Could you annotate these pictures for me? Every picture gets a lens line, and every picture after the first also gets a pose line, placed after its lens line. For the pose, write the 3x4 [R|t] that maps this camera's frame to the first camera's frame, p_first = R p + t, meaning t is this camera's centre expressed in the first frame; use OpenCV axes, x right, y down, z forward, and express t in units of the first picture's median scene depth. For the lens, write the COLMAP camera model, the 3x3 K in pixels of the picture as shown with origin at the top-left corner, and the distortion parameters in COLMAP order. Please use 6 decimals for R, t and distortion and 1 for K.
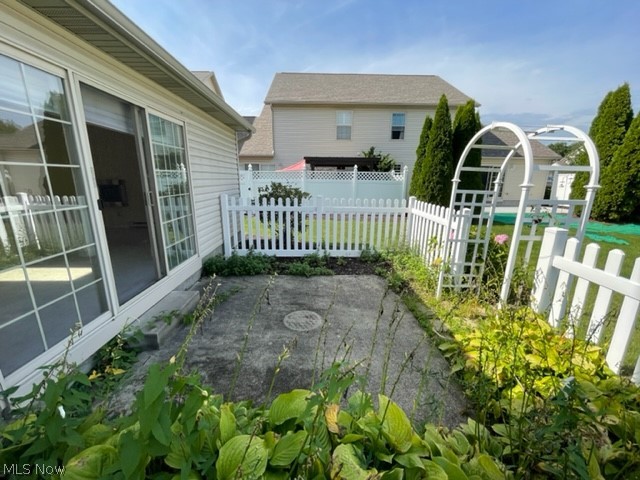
lens RADIAL K [[259.9, 0, 320.0], [0, 259.9, 240.0], [0, 0, 1]] dist [0.000764, 0.000196]
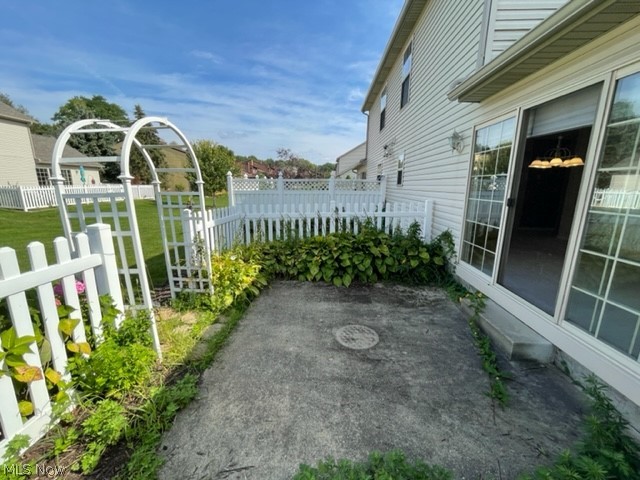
lens RADIAL K [[259.9, 0, 320.0], [0, 259.9, 240.0], [0, 0, 1]] dist [0.000764, 0.000196]
pose [[-0.997775, -0.031149, 0.058952, 0.022072], [-0.002505, 0.901052, 0.433704, -0.461464], [-0.066628, 0.432592, -0.899125, 2.025665]]
